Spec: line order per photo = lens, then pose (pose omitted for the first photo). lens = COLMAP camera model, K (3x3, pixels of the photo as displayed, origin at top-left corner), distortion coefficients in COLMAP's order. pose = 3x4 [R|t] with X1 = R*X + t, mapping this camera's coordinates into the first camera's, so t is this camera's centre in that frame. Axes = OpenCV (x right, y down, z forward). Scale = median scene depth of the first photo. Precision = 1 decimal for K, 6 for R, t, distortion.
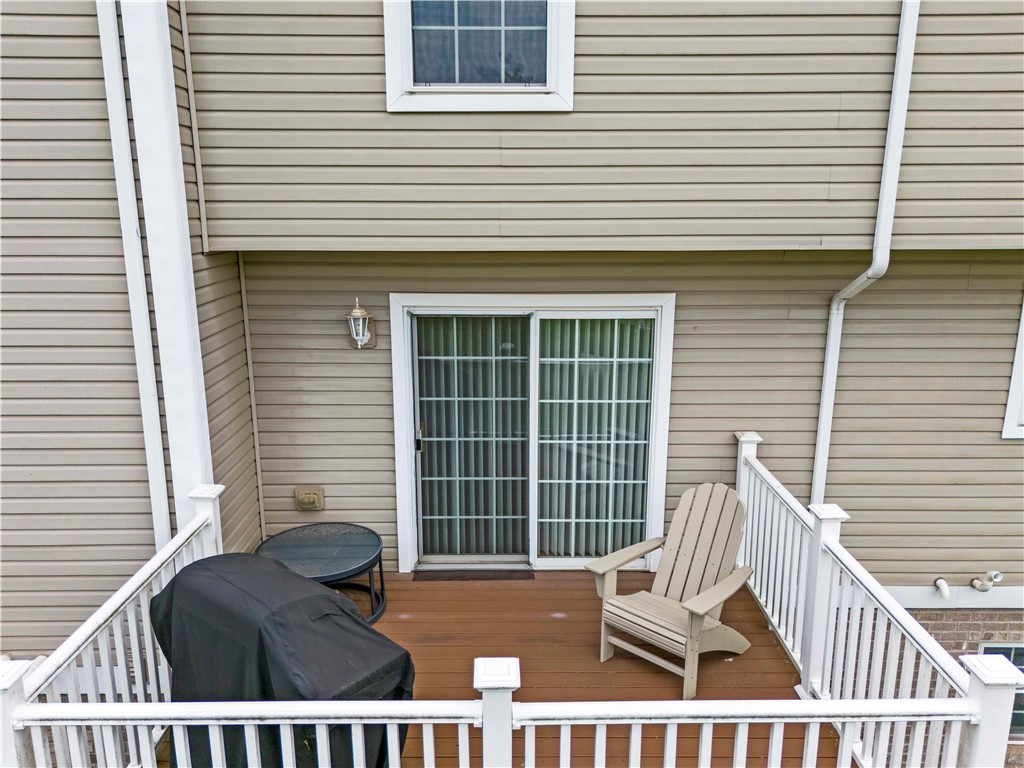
lens RADIAL K [[729.7, 0, 512.0], [0, 729.7, 384.0], [0, 0, 1]] dist [0.033759, -0.007011]
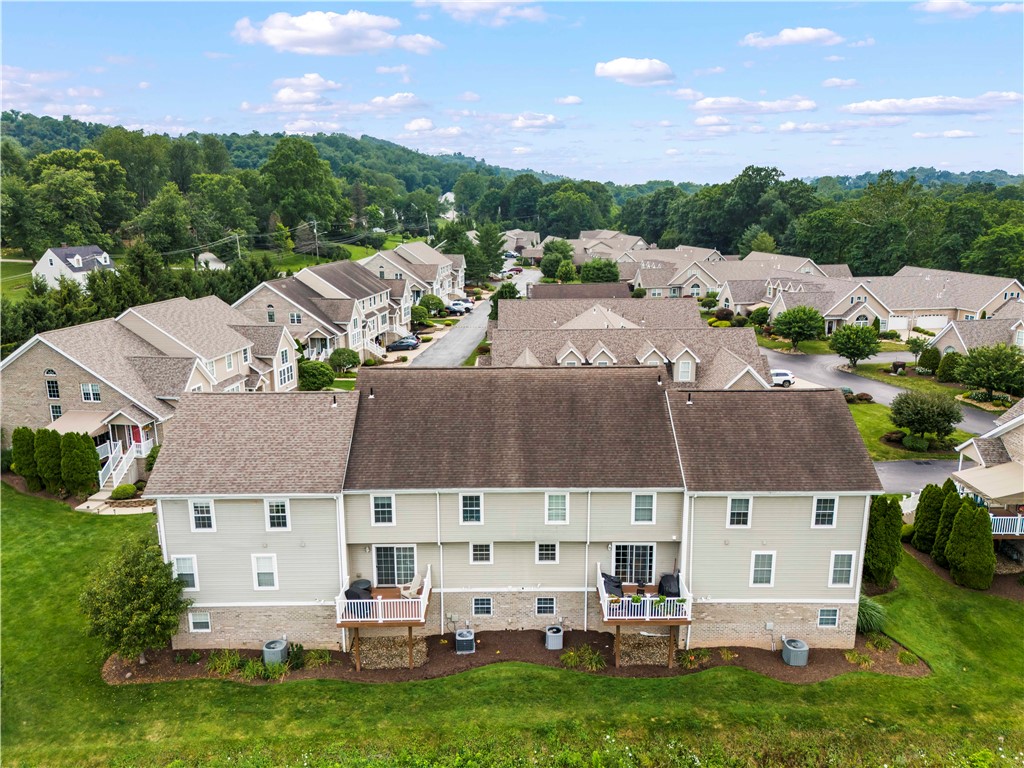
lens RADIAL K [[729.7, 0, 512.0], [0, 729.7, 384.0], [0, 0, 1]] dist [0.033759, -0.007011]
pose [[0.999974, -0.003793, -0.006197, 1.080493], [0.003822, 0.999982, 0.004537, -1.516286], [0.006180, -0.004560, 0.999971, -5.293561]]
